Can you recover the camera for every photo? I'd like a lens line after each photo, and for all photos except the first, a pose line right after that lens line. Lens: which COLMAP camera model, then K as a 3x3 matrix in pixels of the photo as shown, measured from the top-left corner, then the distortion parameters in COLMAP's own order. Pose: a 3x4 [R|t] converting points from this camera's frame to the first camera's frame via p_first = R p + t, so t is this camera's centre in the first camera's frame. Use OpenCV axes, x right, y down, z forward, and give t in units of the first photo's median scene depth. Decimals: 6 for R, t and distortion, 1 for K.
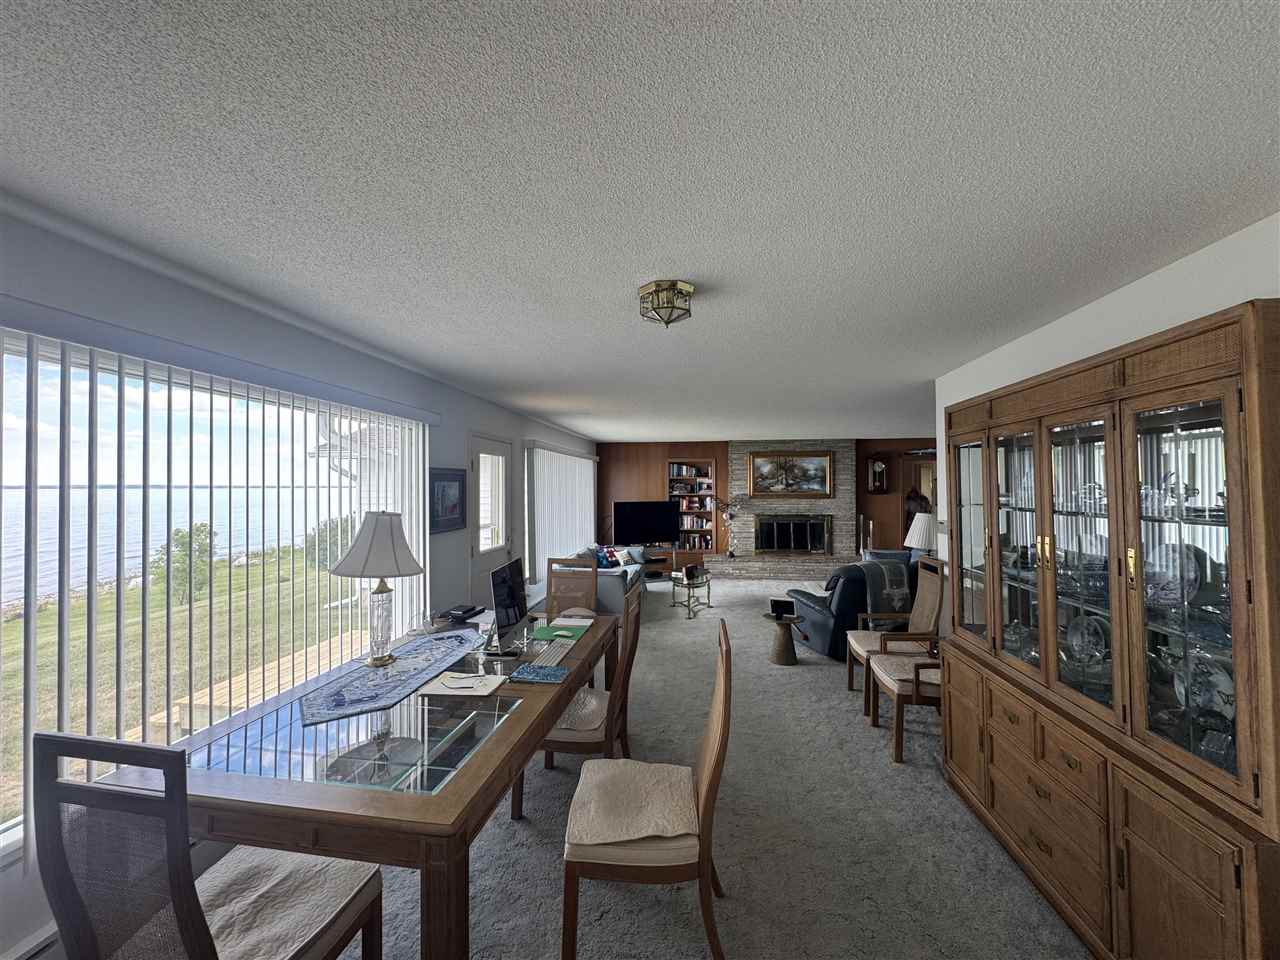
lens RADIAL K [[511.9, 0, 641.1], [0, 511.9, 478.3], [0, 0, 1]] dist [-0.003206, 0.000542]
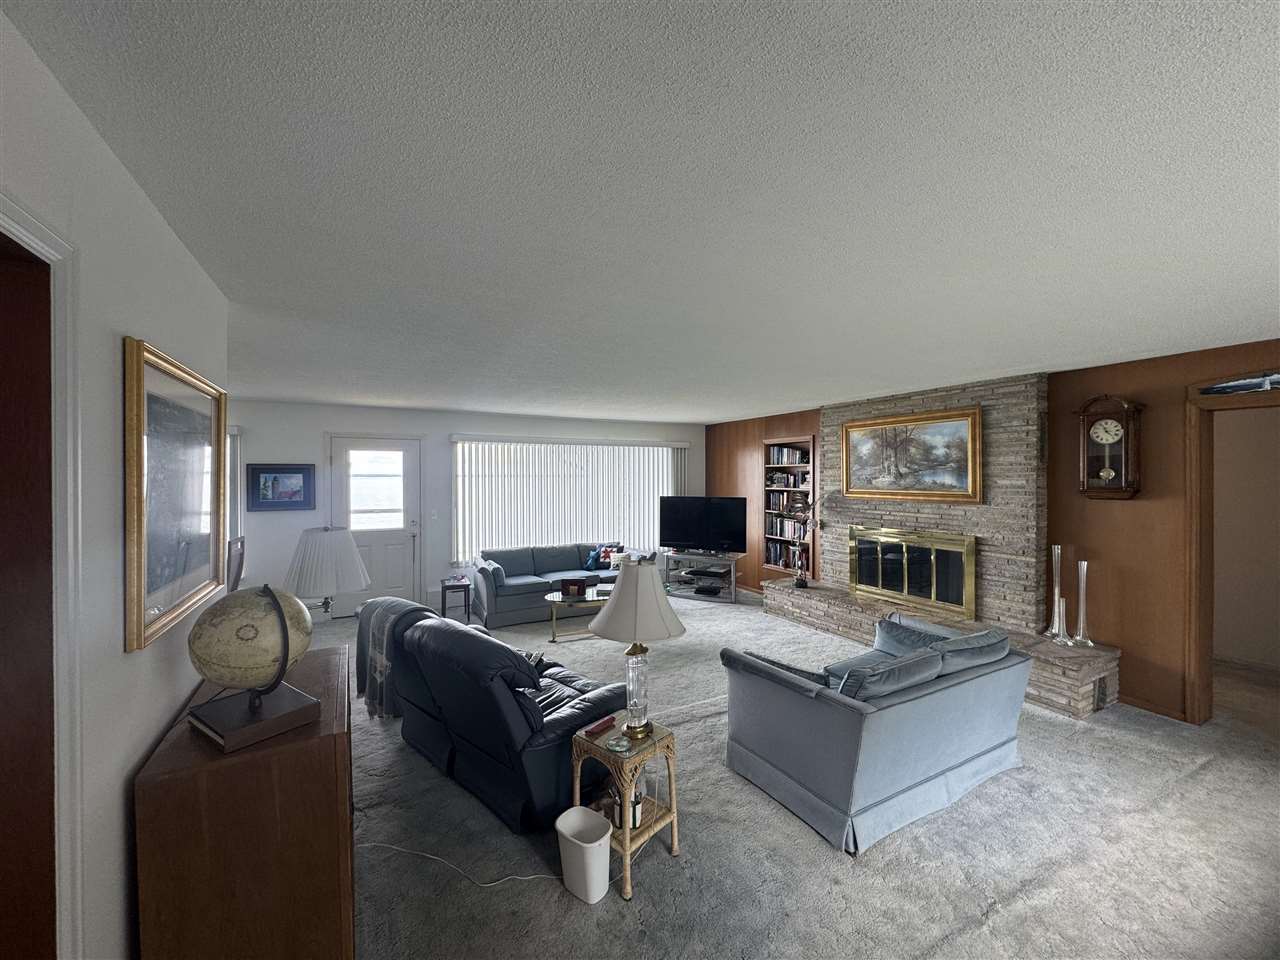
lens RADIAL K [[511.9, 0, 638.2], [0, 511.9, 479.3], [0, 0, 1]] dist [-0.003206, 0.000542]
pose [[0.583273, 0.006517, -0.812250, 0.575581], [0.012022, 0.999789, 0.016655, 0.004076], [0.812187, -0.019479, 0.583072, 0.451406]]
